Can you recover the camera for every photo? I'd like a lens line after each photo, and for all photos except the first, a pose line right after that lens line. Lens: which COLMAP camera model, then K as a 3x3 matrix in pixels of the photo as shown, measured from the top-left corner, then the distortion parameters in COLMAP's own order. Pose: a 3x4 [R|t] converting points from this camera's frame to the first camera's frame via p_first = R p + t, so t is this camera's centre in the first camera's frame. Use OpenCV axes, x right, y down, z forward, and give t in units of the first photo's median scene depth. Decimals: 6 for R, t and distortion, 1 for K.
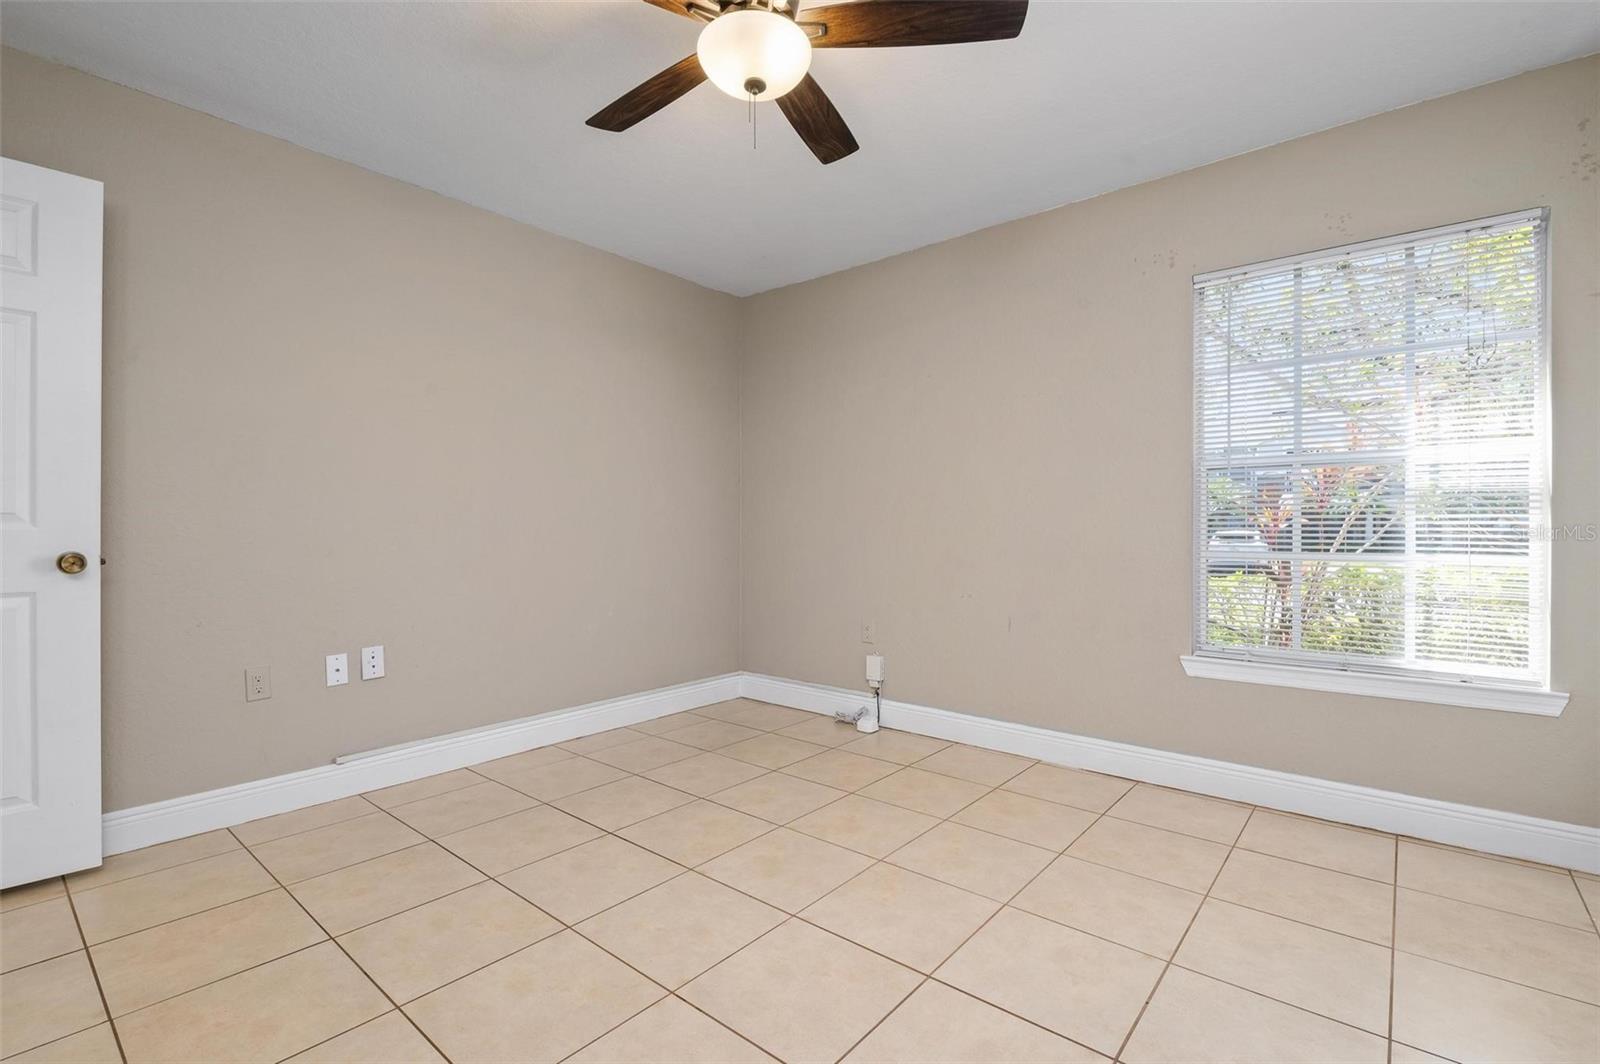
lens RADIAL K [[715.8, 0, 797.8], [0, 715.8, 525.0], [0, 0, 1]] dist [0.000342, -0.000261]
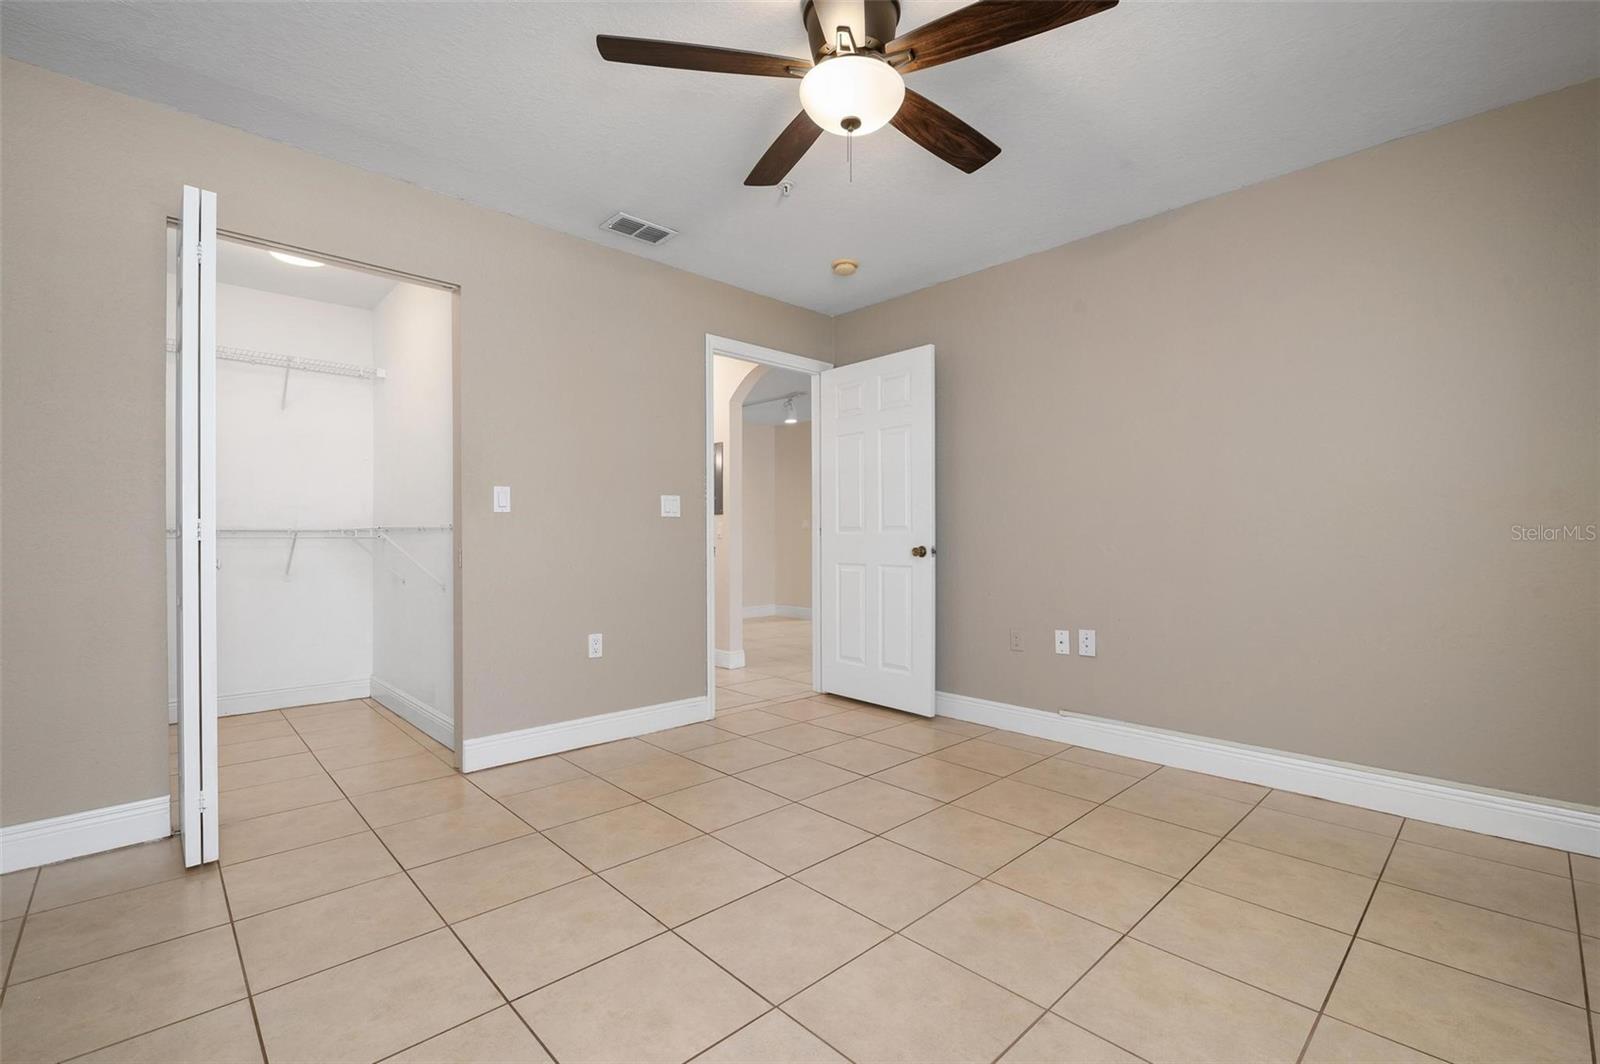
lens RADIAL K [[704.2, 0, 815.3], [0, 704.2, 536.8], [0, 0, 1]] dist [-0.006324, 0.000969]
pose [[-0.099356, 0.001843, -0.995050, 0.673346], [0.011084, 0.999938, 0.000745, 0.007210], [0.994990, -0.010955, -0.099370, 0.704281]]
